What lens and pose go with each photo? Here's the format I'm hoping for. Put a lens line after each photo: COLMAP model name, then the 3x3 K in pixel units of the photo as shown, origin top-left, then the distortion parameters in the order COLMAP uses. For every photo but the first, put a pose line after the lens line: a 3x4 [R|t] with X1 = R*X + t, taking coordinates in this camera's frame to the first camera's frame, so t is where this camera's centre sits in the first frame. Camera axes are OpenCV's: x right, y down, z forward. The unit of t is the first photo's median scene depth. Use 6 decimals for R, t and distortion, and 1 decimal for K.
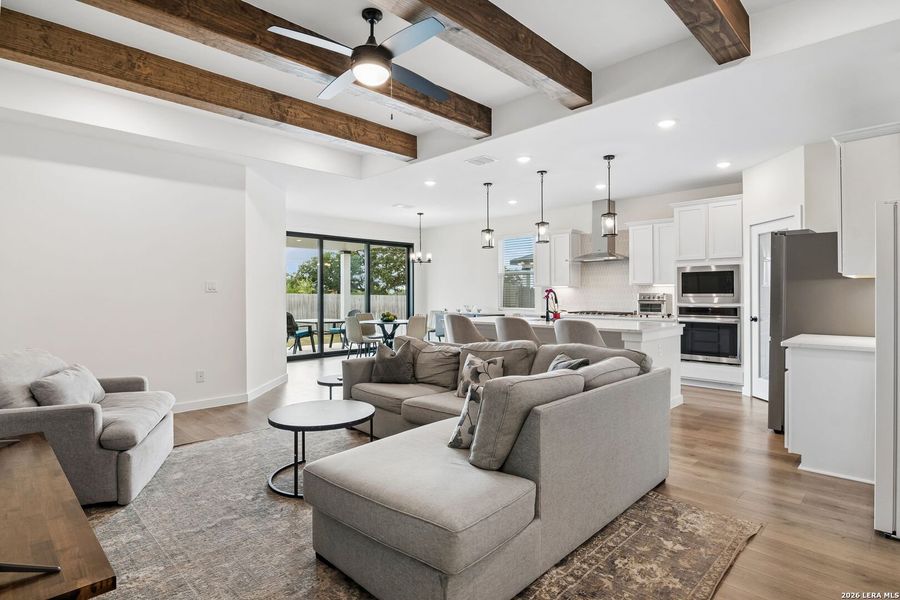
lens RADIAL K [[471.9, 0, 448.6], [0, 471.9, 295.5], [0, 0, 1]] dist [-0.003648, -0.002335]
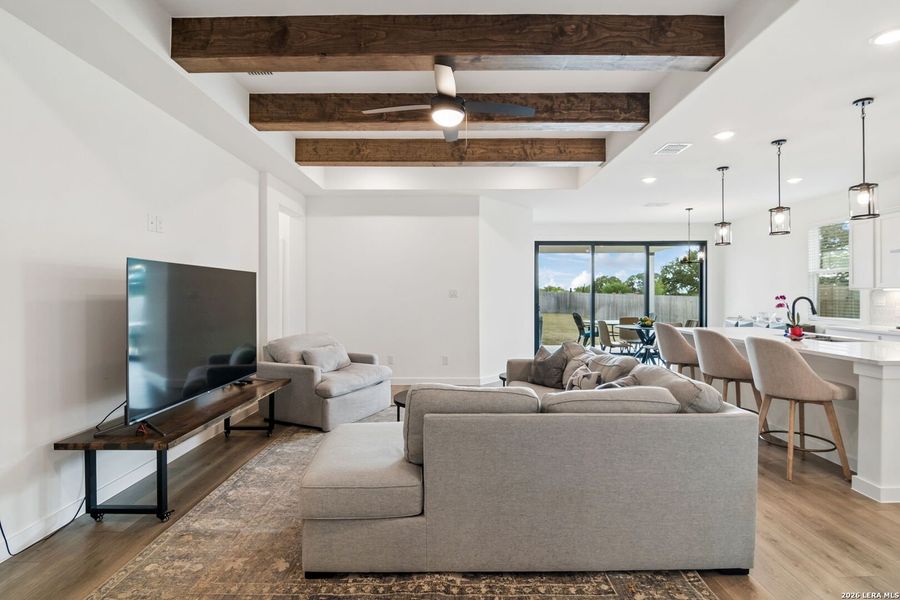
lens RADIAL K [[443.9, 0, 449.4], [0, 443.9, 296.3], [0, 0, 1]] dist [-0.001778, 0.000837]
pose [[0.699383, 0.005158, -0.714728, 0.385902], [-0.003579, 0.999987, 0.003716, -0.014050], [0.714738, -0.000041, 0.699393, 0.134847]]
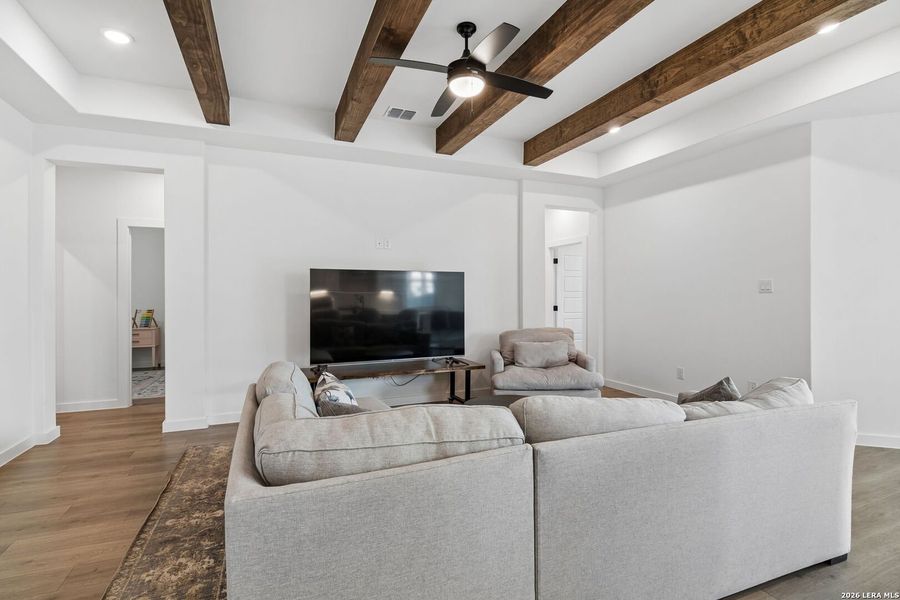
lens RADIAL K [[433.4, 0, 448.8], [0, 433.4, 296.5], [0, 0, 1]] dist [0.001685, -0.004843]
pose [[-0.381382, 0.005291, -0.924402, 0.449377], [-0.000288, 0.999983, 0.005842, -0.004816], [0.924417, 0.002494, -0.381374, 0.802670]]
